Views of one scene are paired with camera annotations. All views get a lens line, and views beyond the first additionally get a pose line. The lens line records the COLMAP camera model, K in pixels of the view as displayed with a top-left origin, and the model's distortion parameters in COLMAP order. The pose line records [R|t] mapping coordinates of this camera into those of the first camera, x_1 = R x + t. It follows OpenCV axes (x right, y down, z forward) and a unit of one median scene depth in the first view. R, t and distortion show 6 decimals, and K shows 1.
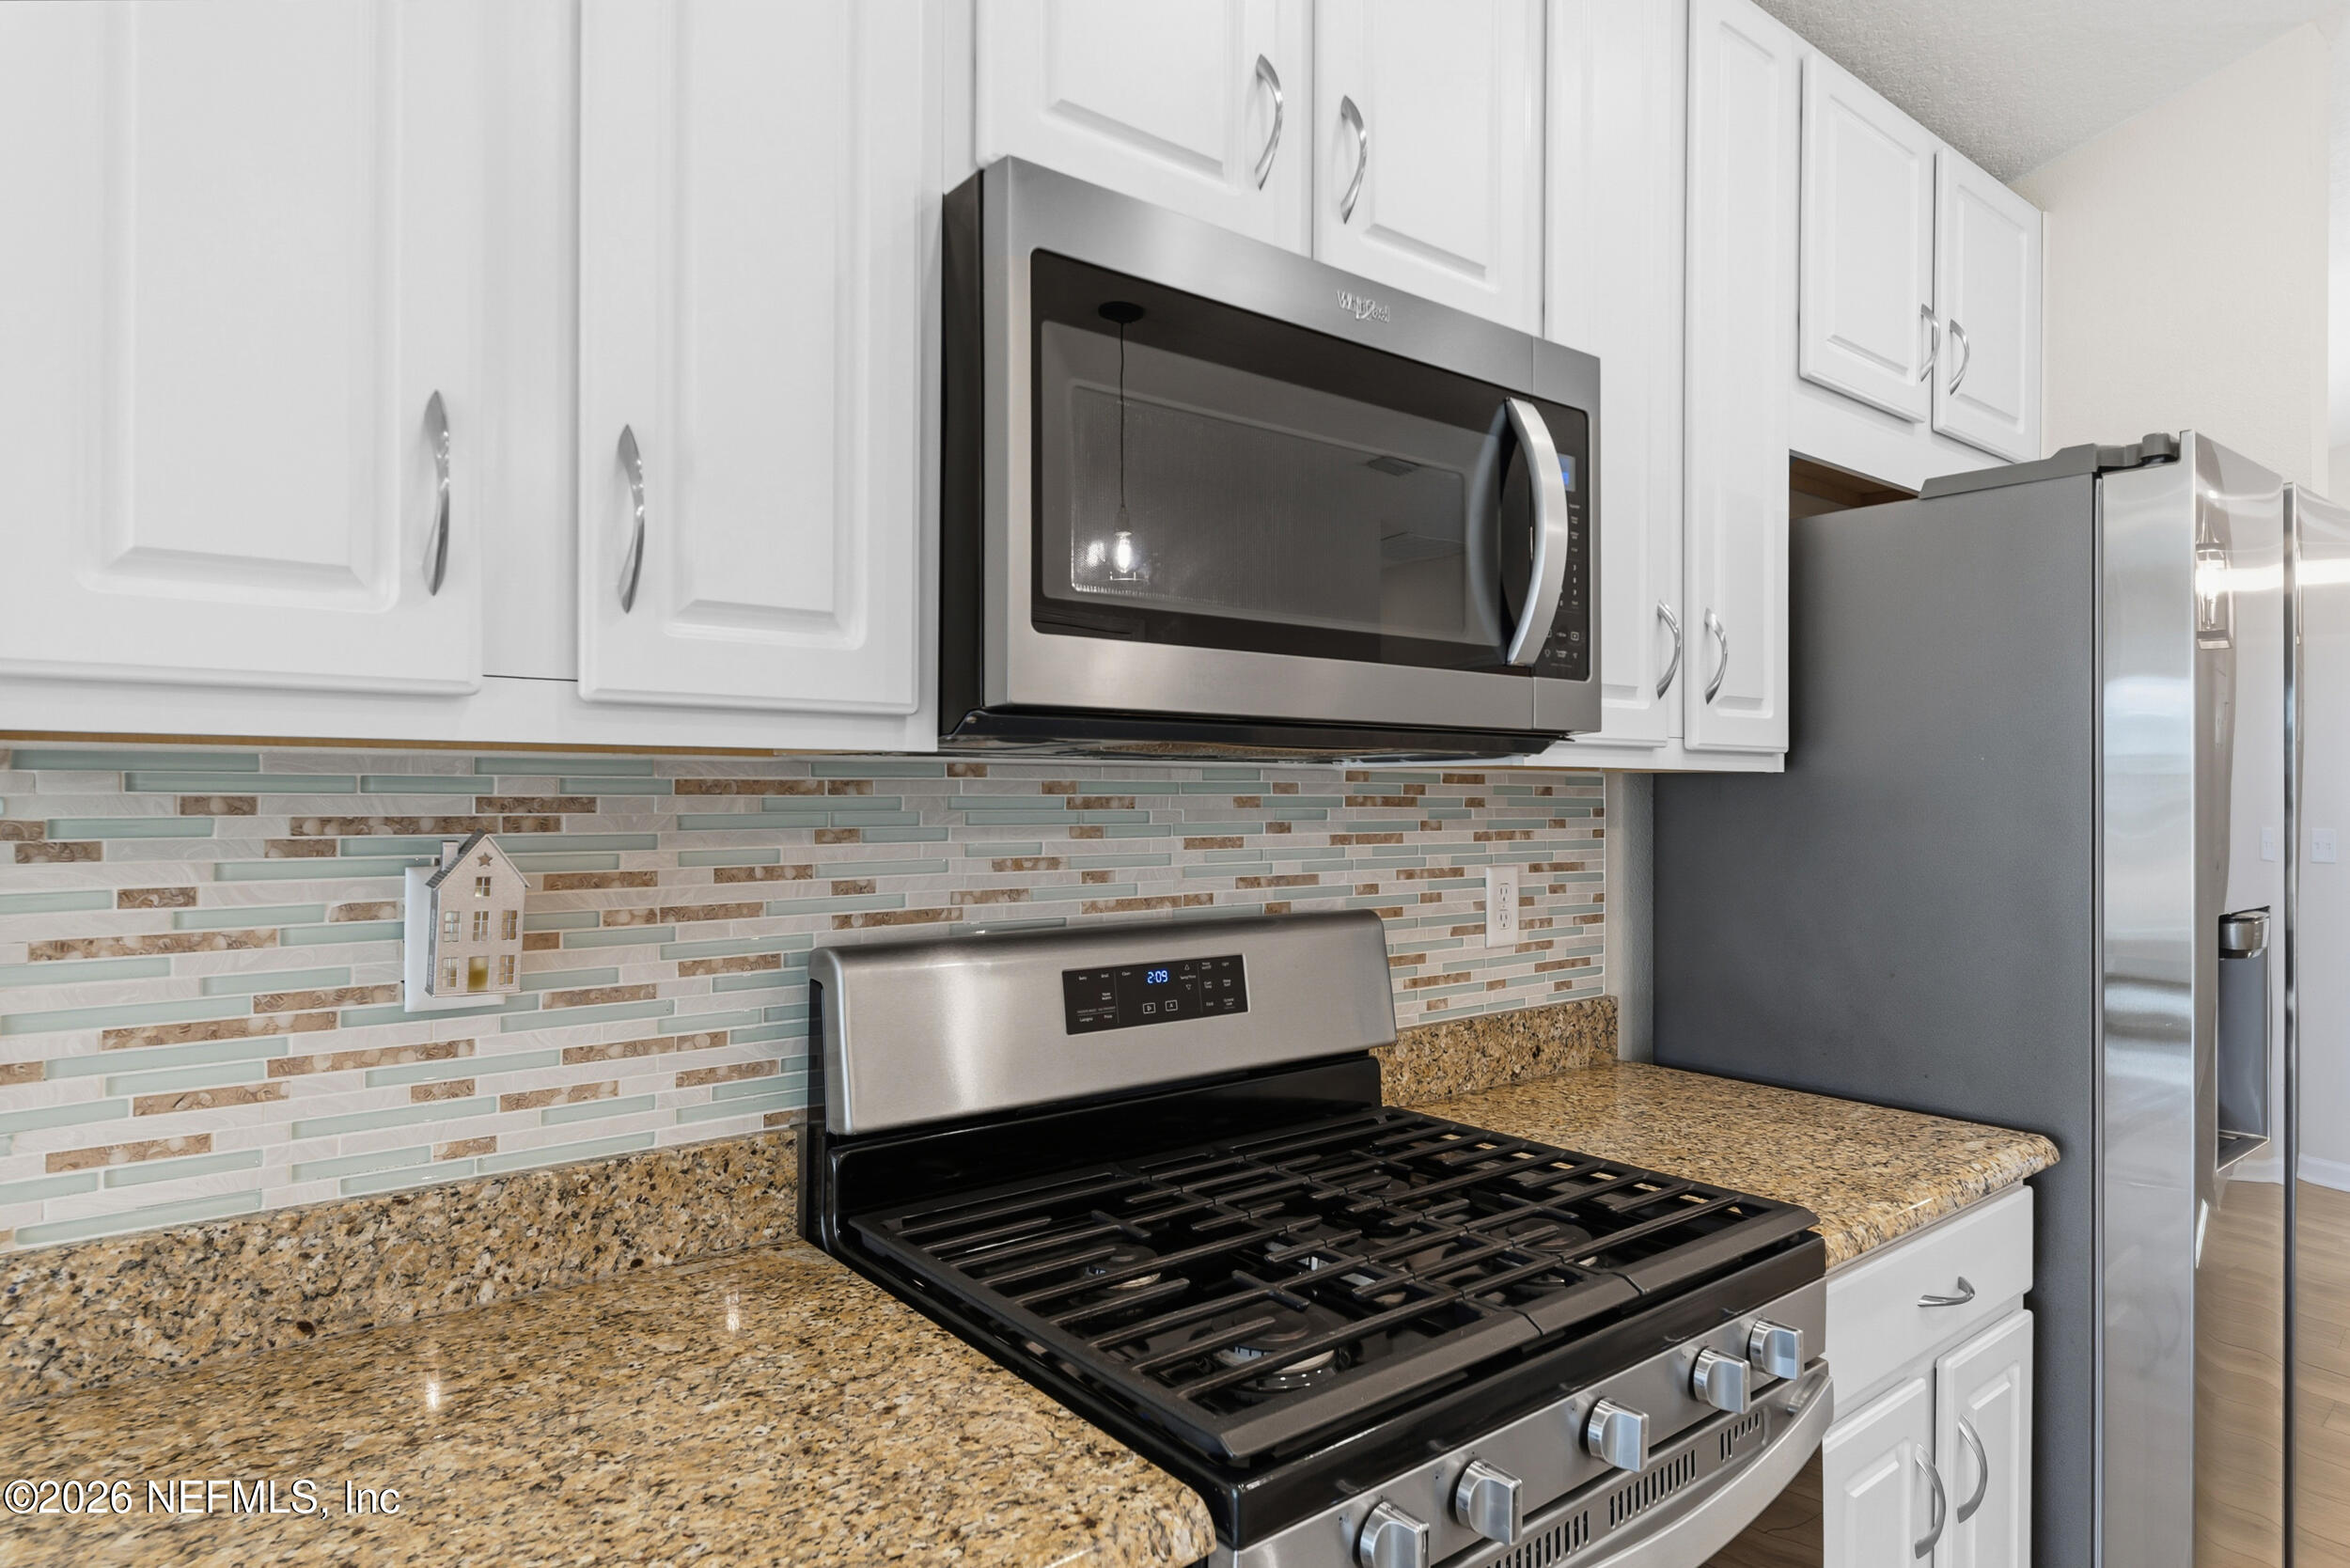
lens RADIAL K [[1342.2, 0, 1174.4], [0, 1342.2, 772.1], [0, 0, 1]] dist [0.006621, 0.001087]
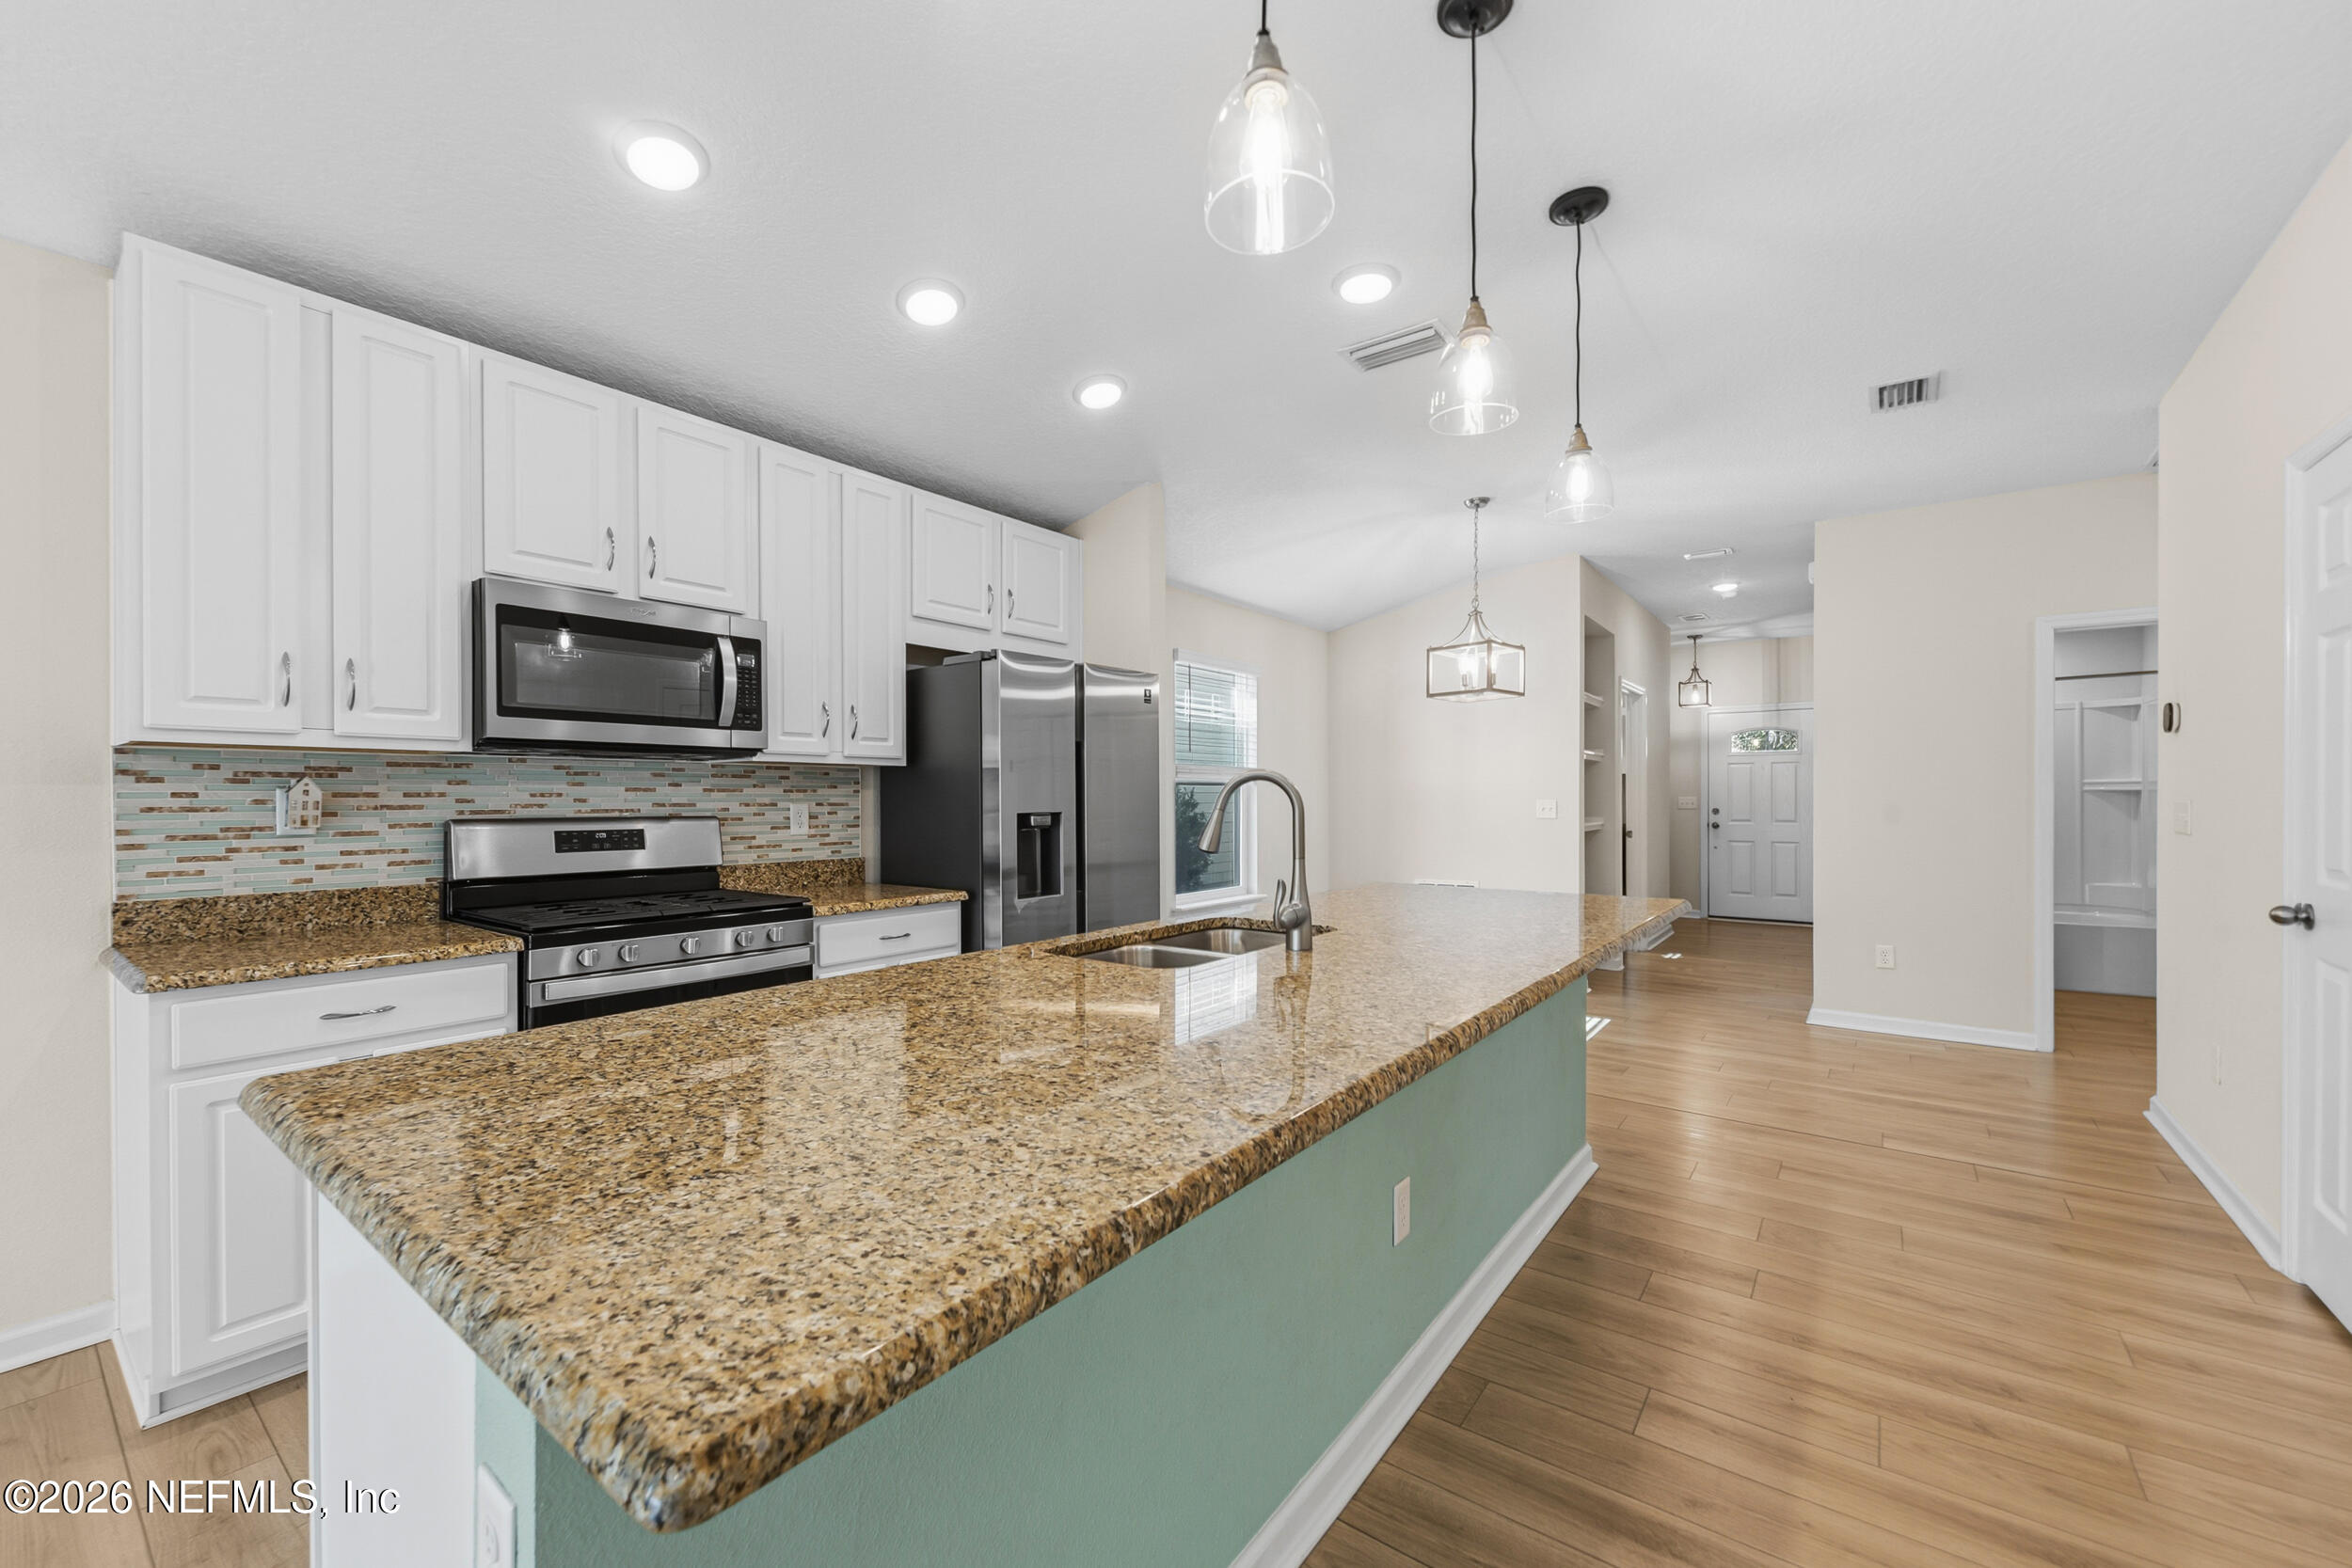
lens RADIAL K [[927.9, 0, 1168.7], [0, 927.9, 787.0], [0, 0, 1]] dist [-0.001849, 0.000238]
pose [[0.970232, -0.004154, 0.242141, 0.784867], [0.003883, 0.999991, 0.001596, 0.063058], [-0.242146, -0.000608, 0.970240, -1.359921]]
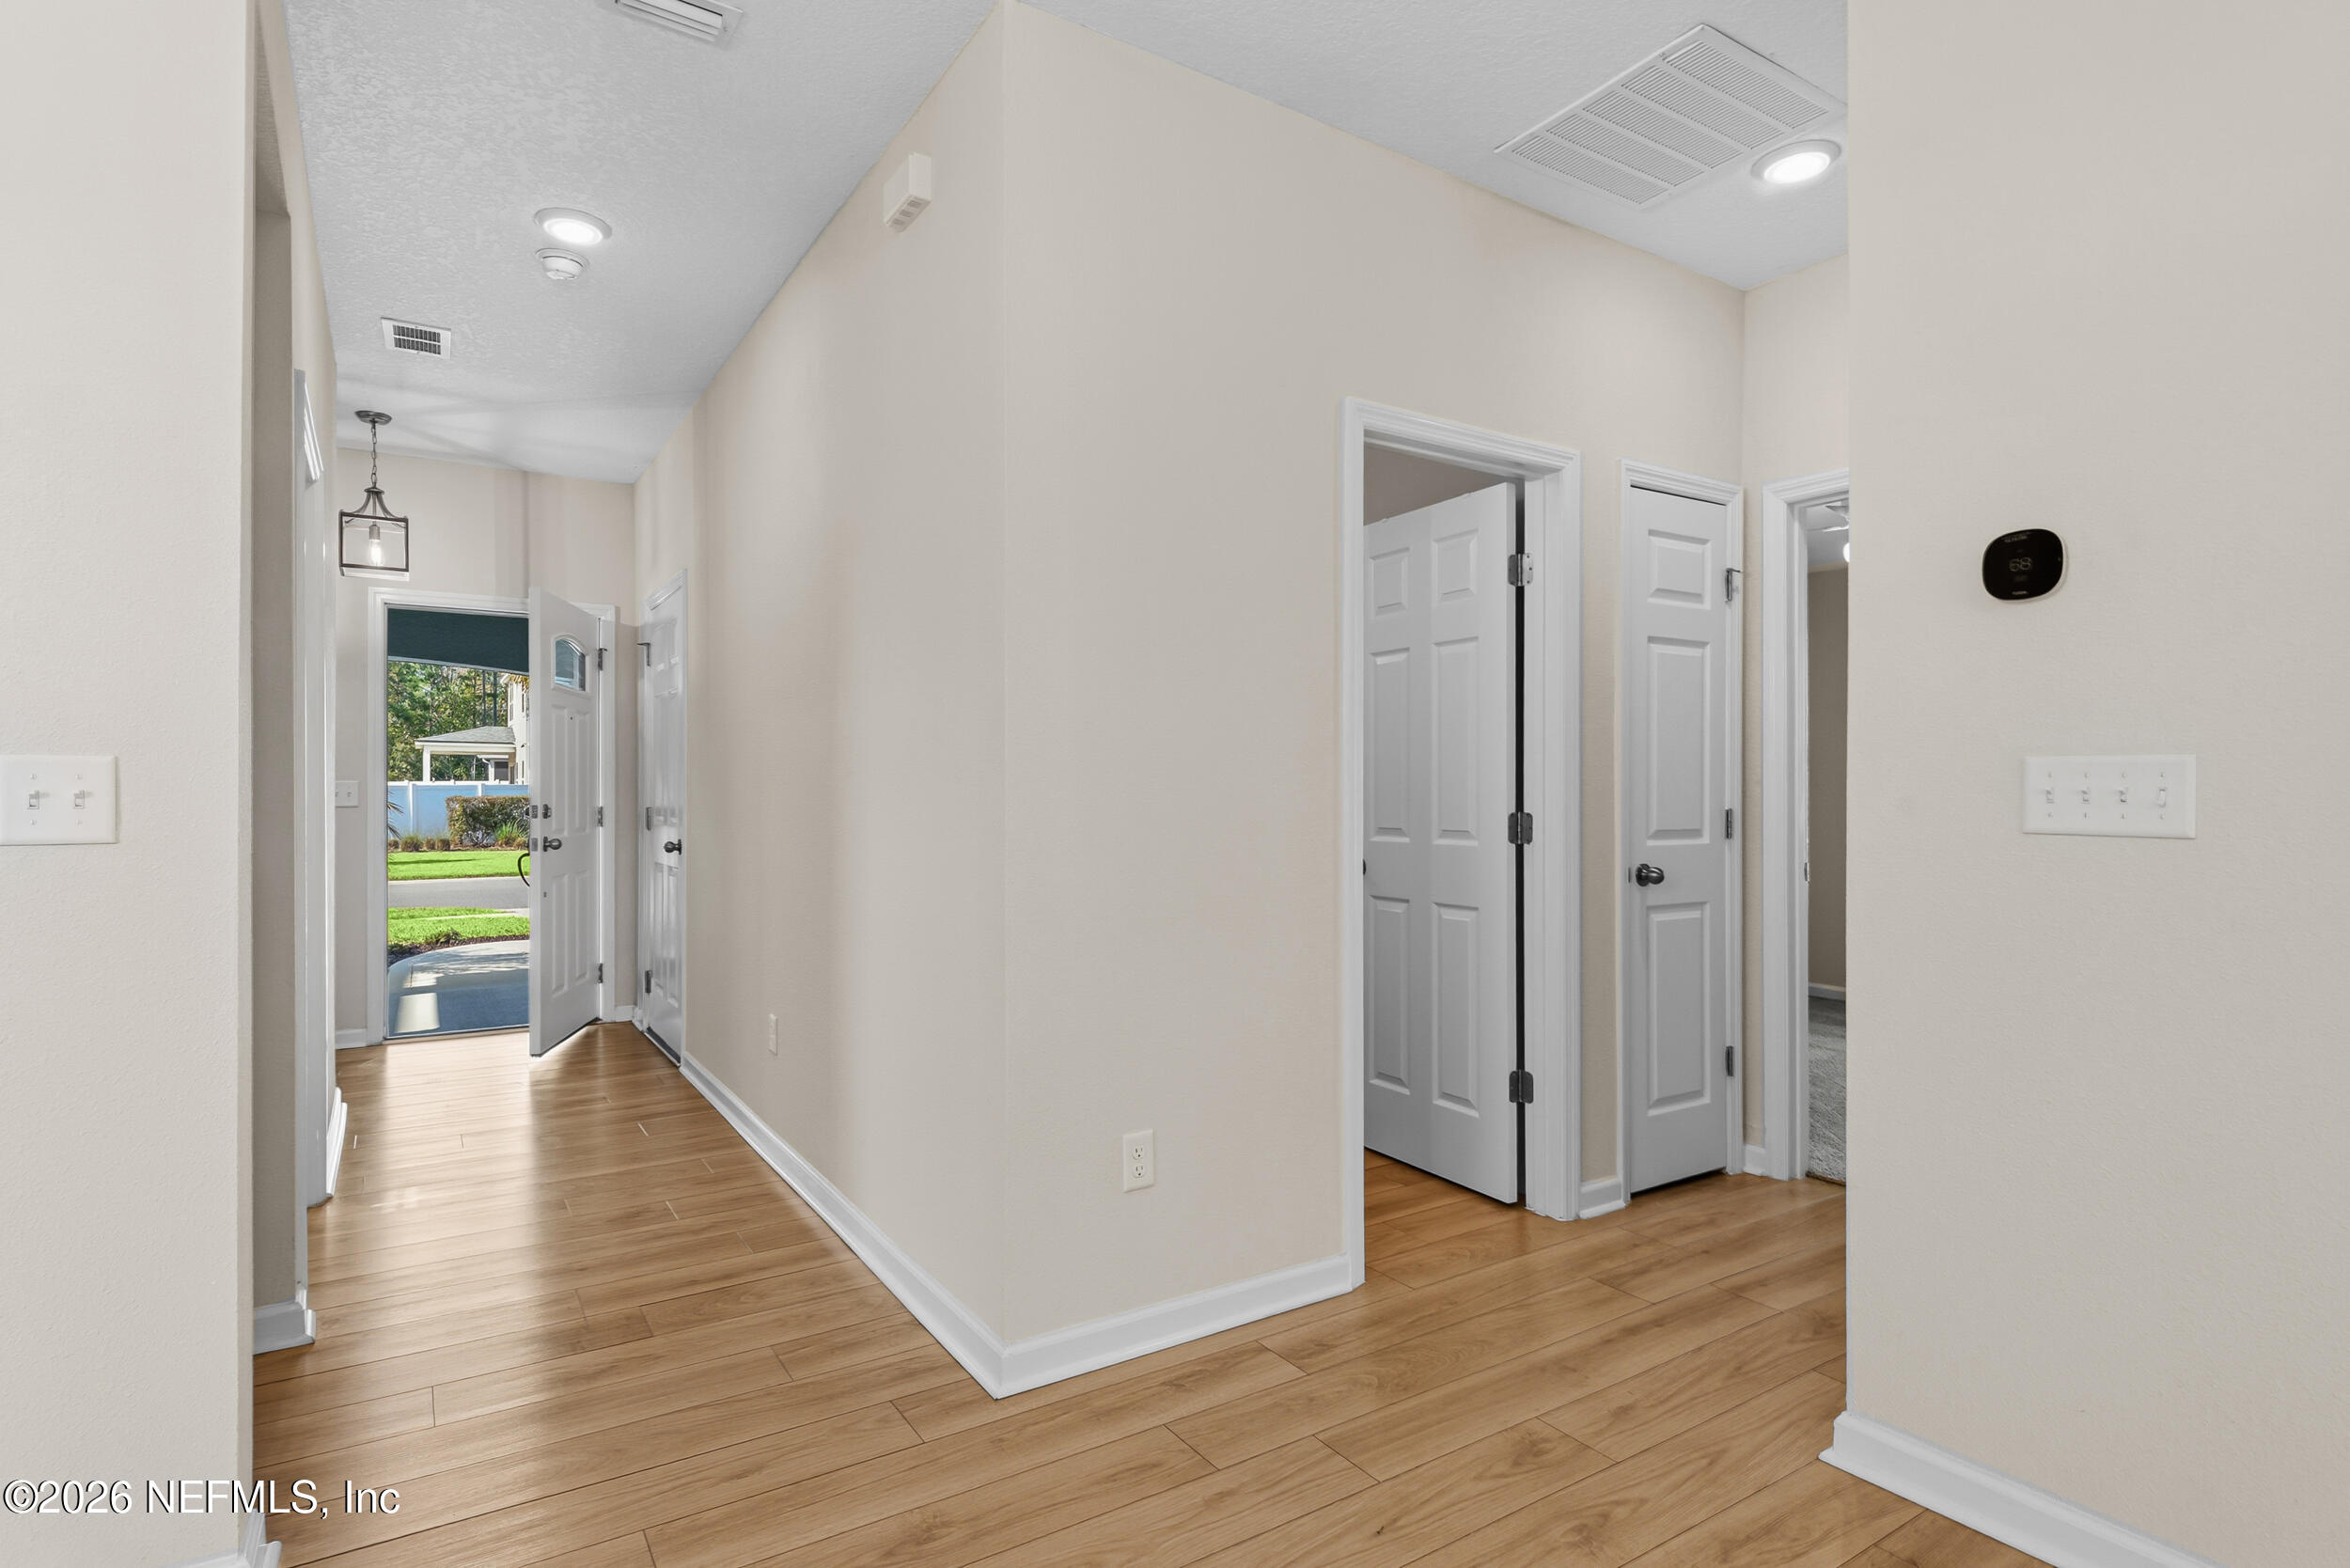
lens RADIAL K [[1175.9, 0, 1175.0], [0, 1175.9, 784.0], [0, 0, 1]] dist [0.003720, 0.000215]
pose [[0.096009, 0.000640, 0.995380, 2.664759], [-0.010302, 0.999947, 0.000351, 0.160438], [-0.995327, -0.010288, 0.096011, 1.413215]]
